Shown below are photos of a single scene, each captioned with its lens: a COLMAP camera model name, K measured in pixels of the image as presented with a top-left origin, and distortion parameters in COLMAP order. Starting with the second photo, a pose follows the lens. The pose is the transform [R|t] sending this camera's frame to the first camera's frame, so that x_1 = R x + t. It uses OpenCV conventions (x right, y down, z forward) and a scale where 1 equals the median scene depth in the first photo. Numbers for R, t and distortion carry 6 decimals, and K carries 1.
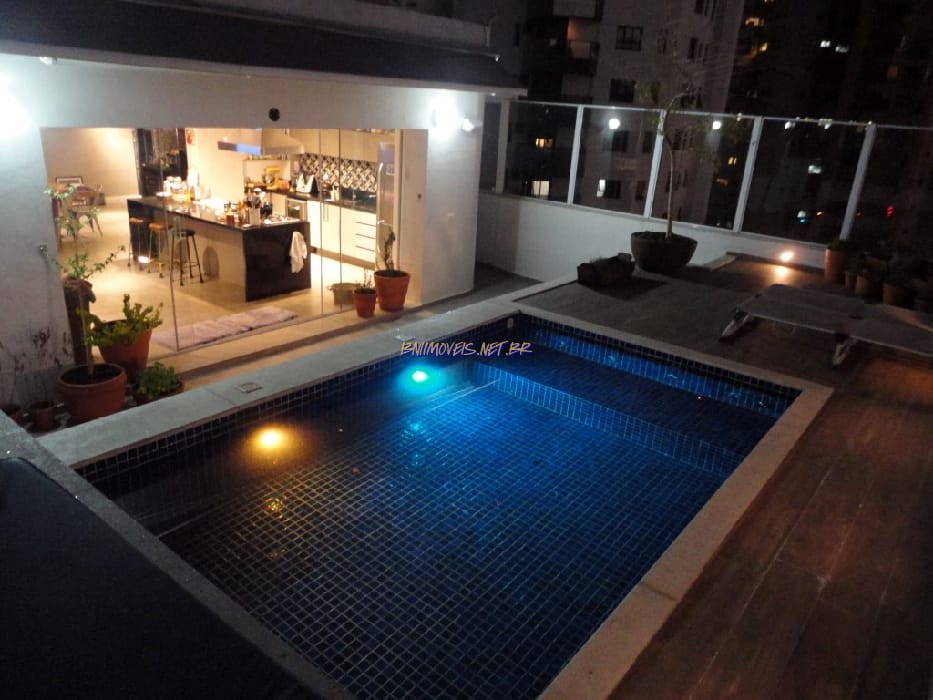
lens RADIAL K [[681.4, 0, 461.1], [0, 681.4, 334.3], [0, 0, 1]] dist [0.002968, 0.002124]
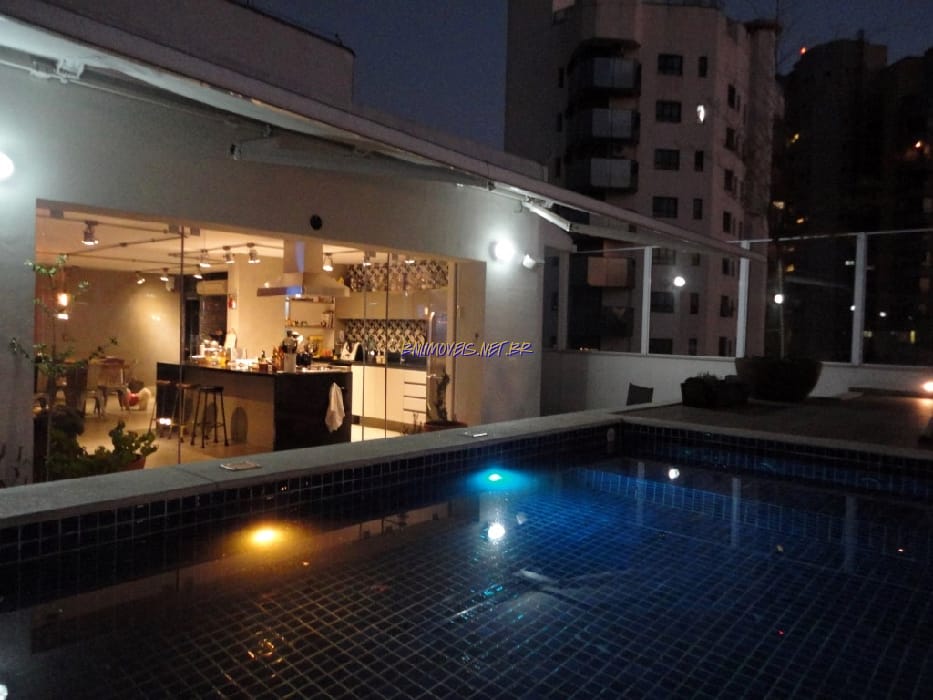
lens RADIAL K [[681.4, 0, 463.6], [0, 681.4, 341.9], [0, 0, 1]] dist [0.002968, 0.002124]
pose [[0.998015, -0.029038, -0.055876, -0.025960], [0.009762, 0.947948, -0.318274, 0.076716], [0.062210, 0.317097, 0.946350, 0.153652]]
